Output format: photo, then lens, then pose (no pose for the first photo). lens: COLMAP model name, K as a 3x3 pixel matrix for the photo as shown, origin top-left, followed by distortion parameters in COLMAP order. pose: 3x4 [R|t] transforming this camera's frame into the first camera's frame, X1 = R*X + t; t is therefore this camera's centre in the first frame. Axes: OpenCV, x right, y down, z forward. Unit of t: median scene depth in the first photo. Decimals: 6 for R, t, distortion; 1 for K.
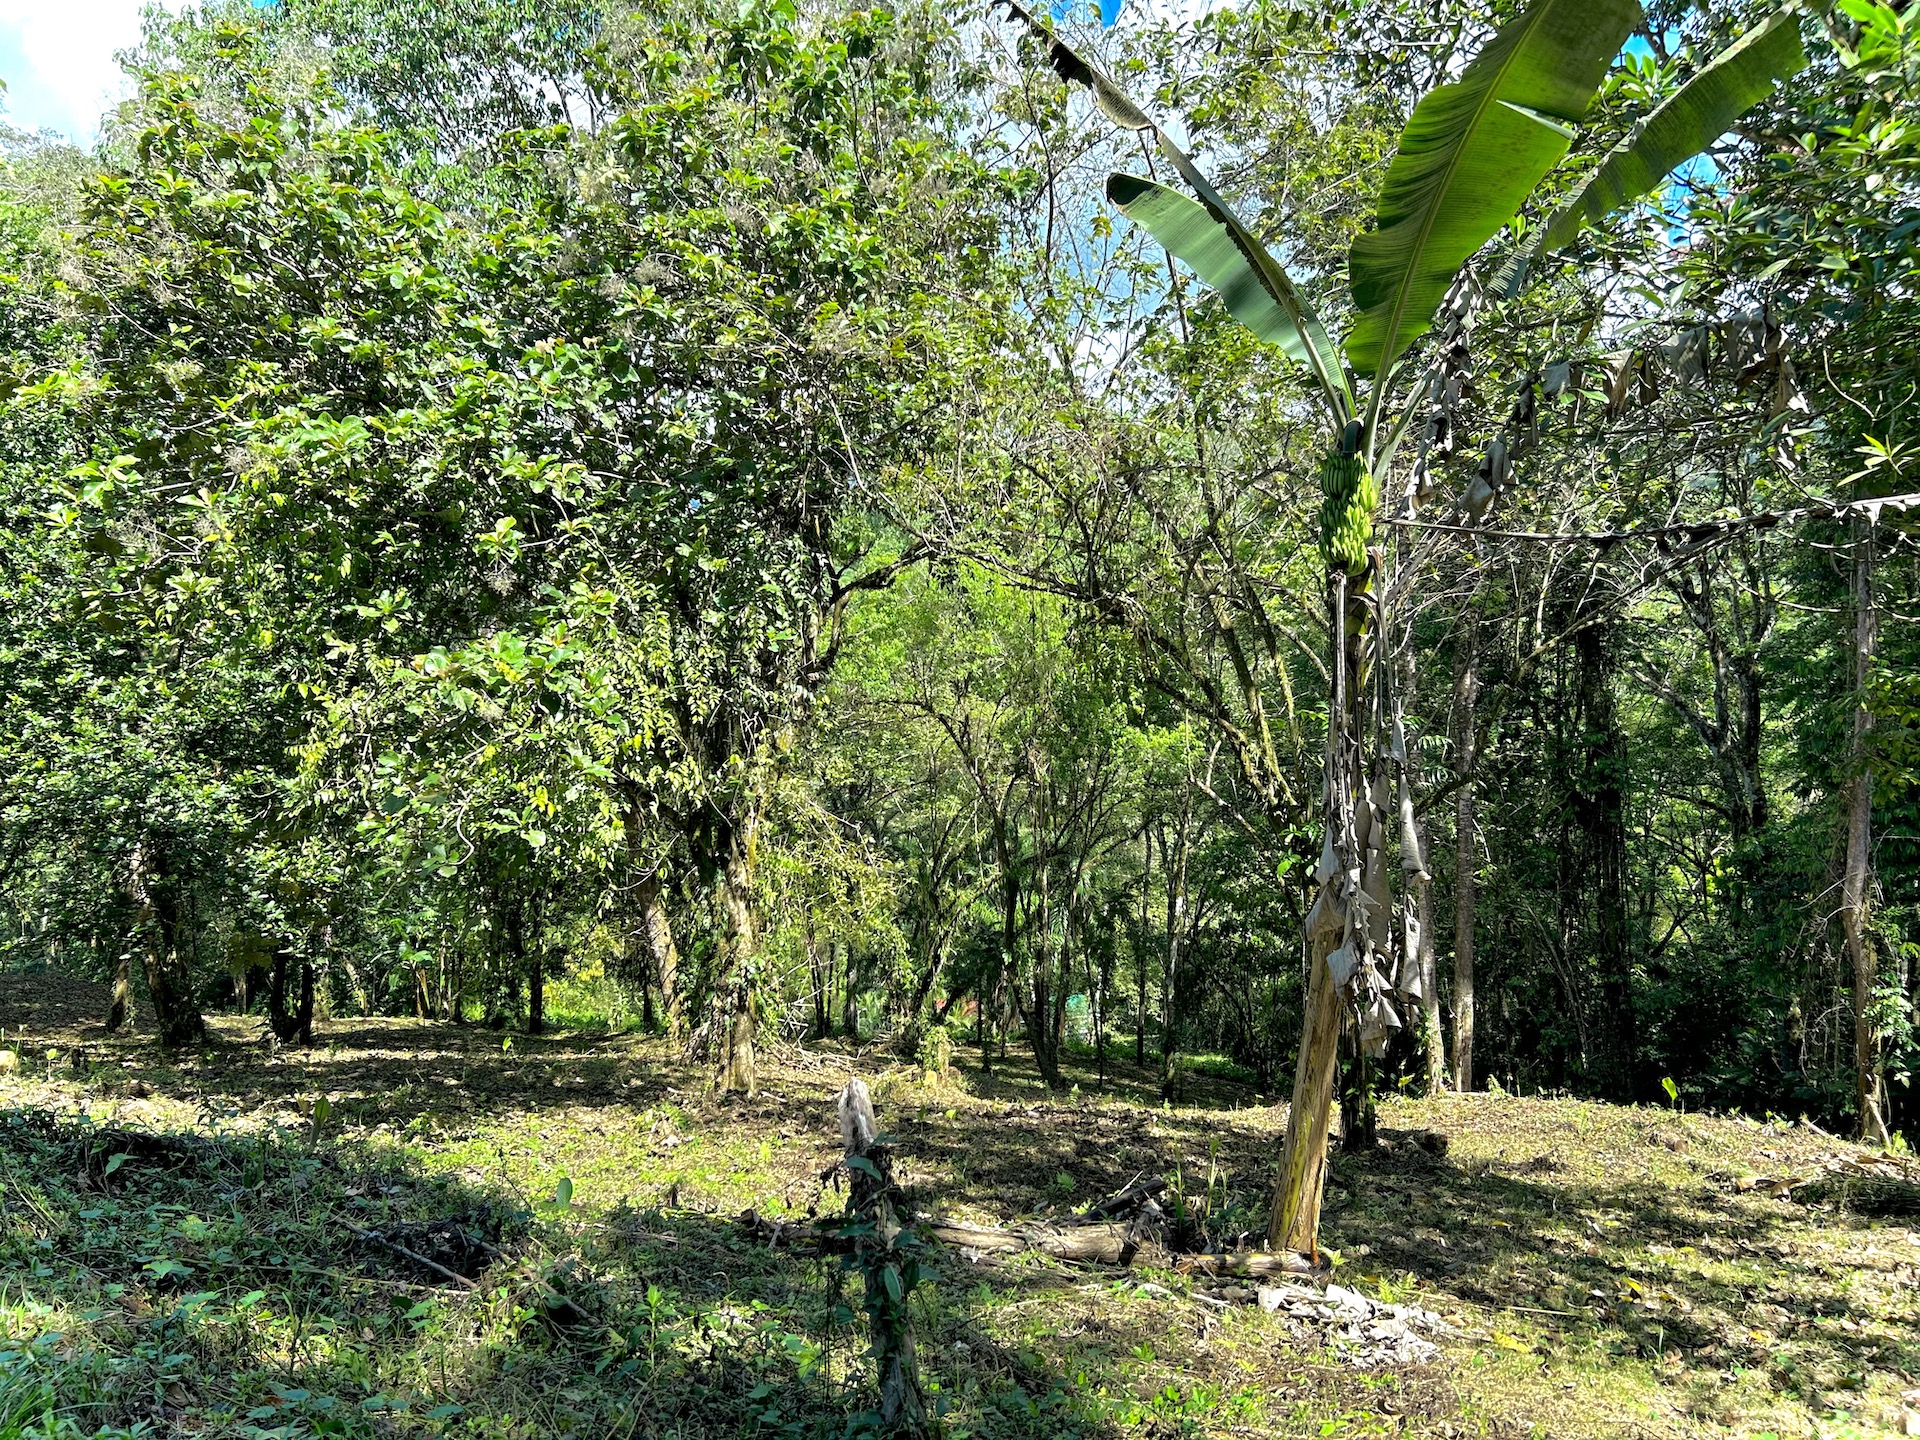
lens RADIAL K [[1406.5, 0, 960.0], [0, 1406.5, 720.0], [0, 0, 1]] dist [-0.006000, -0.004146]
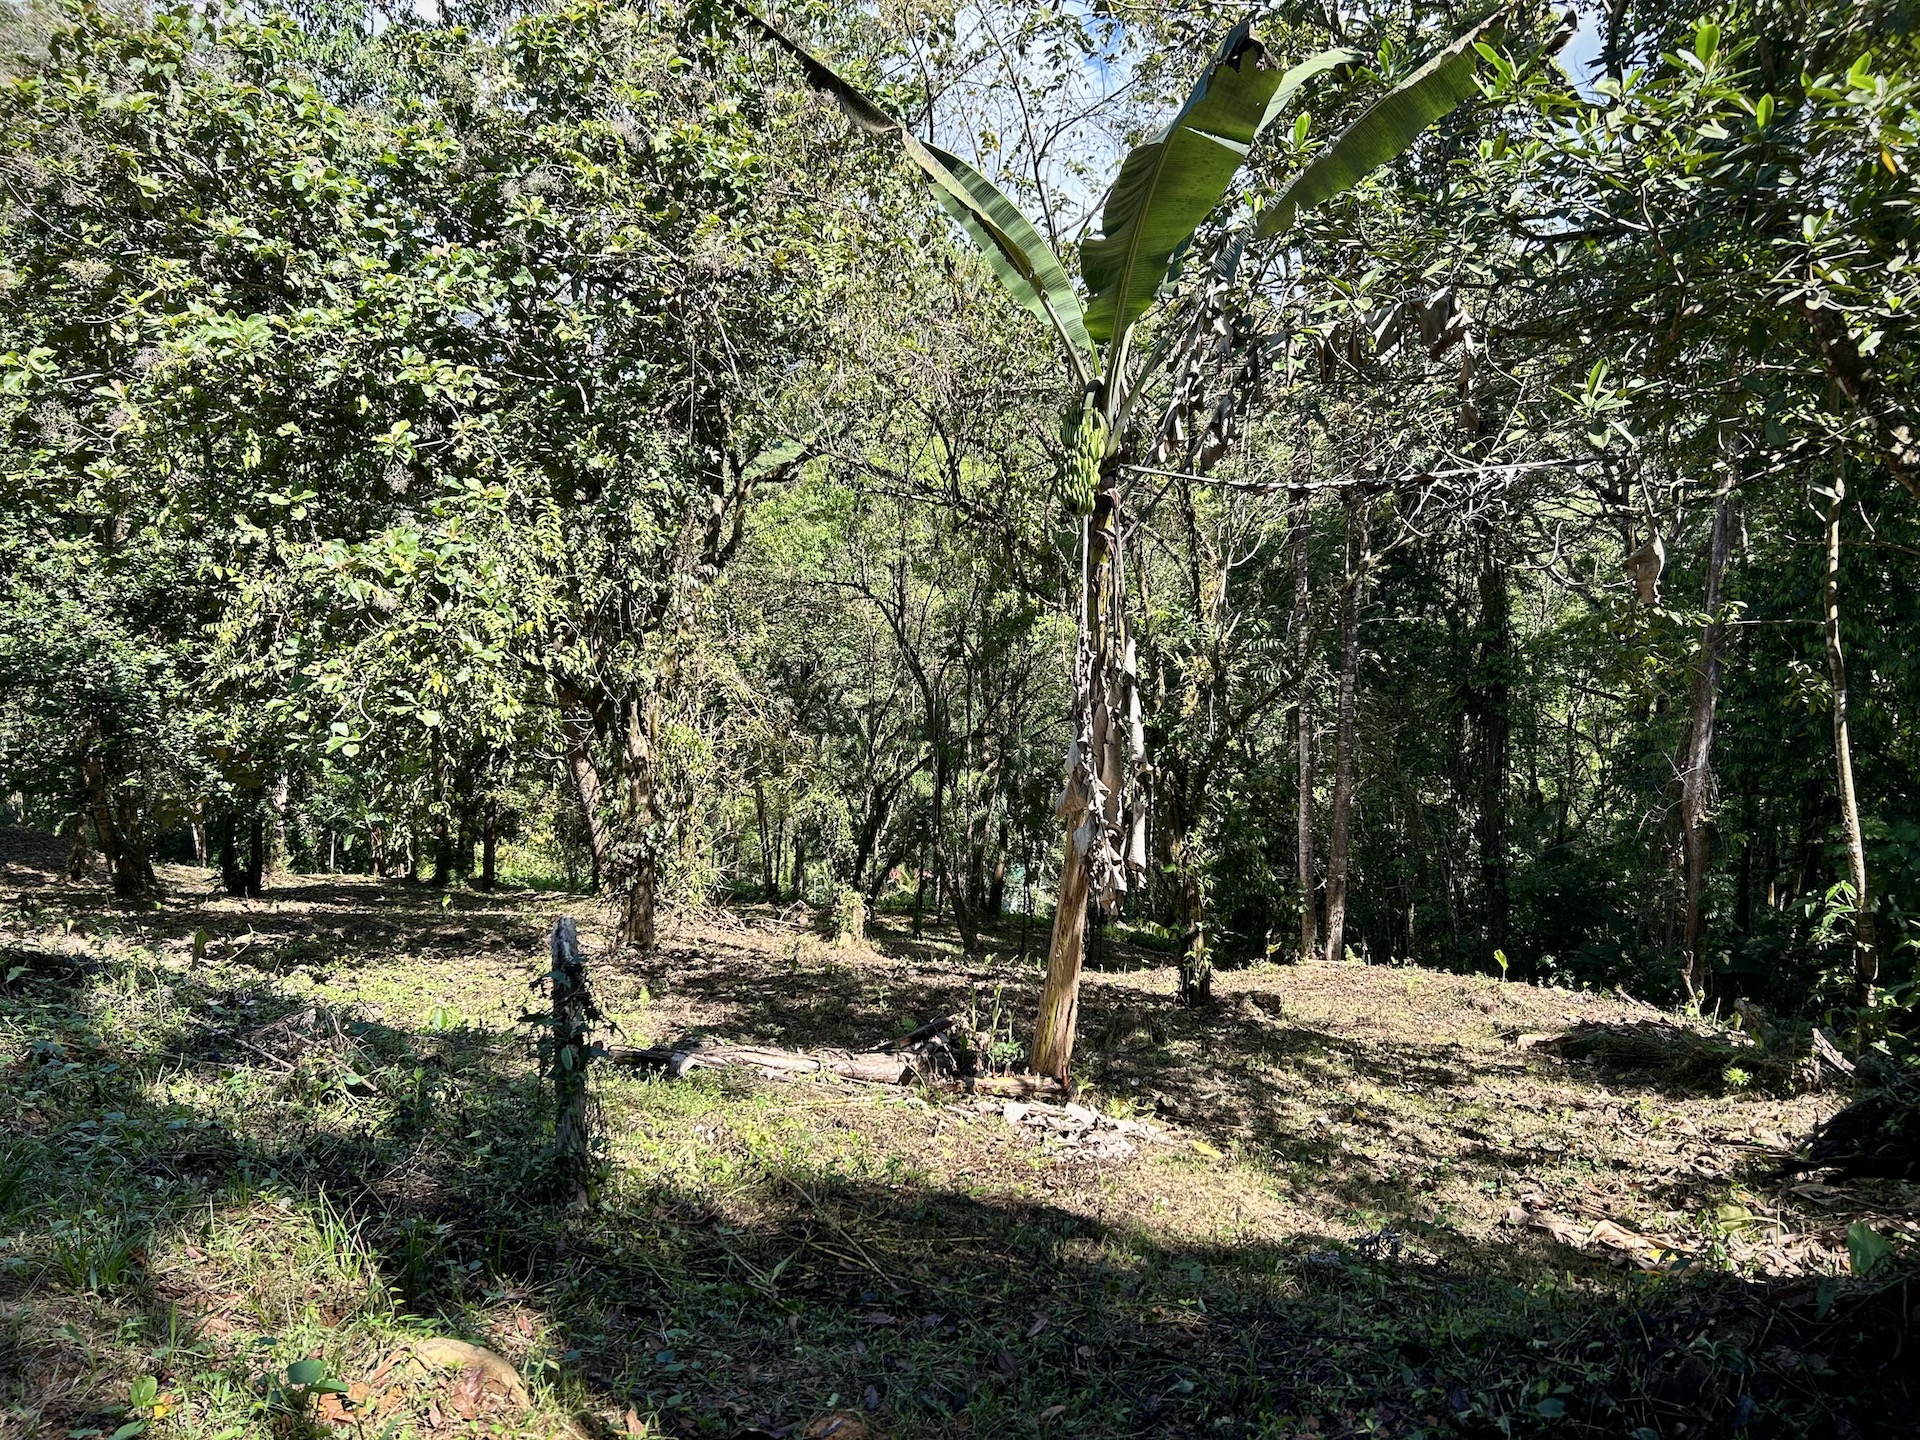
lens RADIAL K [[1387.3, 0, 960.2], [0, 1387.3, 728.8], [0, 0, 1]] dist [0.014876, -0.038362]
pose [[0.999310, 0.022086, 0.029855, 0.072683], [-0.024831, 0.995171, 0.094966, -0.016524], [-0.027614, -0.095642, 0.995033, -0.088173]]
